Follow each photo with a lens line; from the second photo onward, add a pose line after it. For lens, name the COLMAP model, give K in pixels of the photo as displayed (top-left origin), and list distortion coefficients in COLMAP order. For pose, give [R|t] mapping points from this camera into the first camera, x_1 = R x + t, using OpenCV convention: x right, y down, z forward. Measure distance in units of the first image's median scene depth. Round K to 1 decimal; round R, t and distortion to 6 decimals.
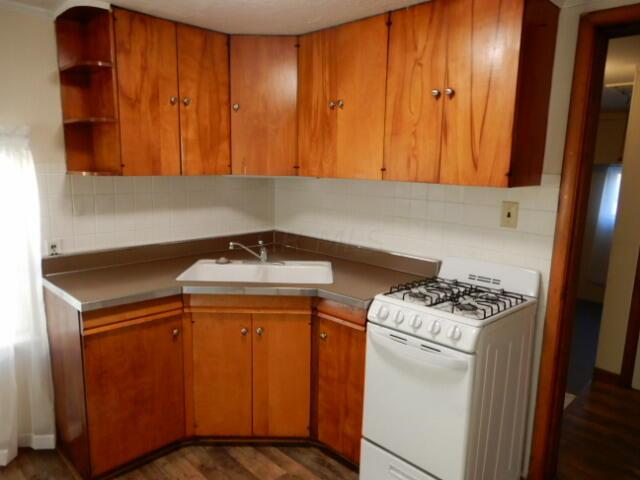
lens RADIAL K [[457.6, 0, 319.8], [0, 457.6, 240.7], [0, 0, 1]] dist [0.032813, -0.012721]
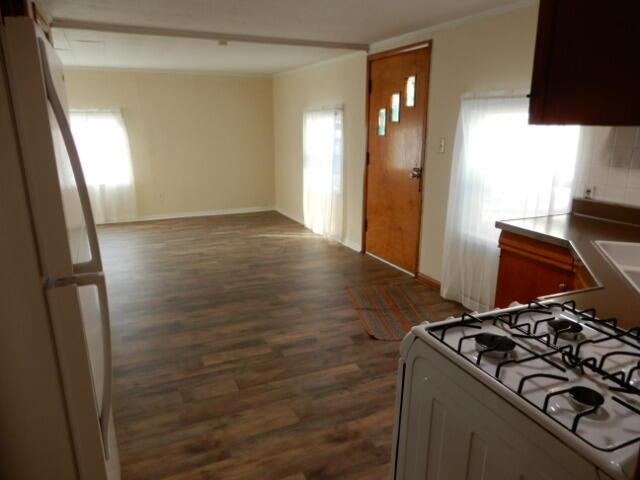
lens RADIAL K [[457.6, 0, 319.5], [0, 457.6, 239.0], [0, 0, 1]] dist [0.032813, -0.012721]
pose [[-0.368036, 0.203420, -0.907287, 0.729210], [-0.167626, 0.945272, 0.279932, -0.084118], [0.914577, 0.255110, -0.313796, 0.777612]]
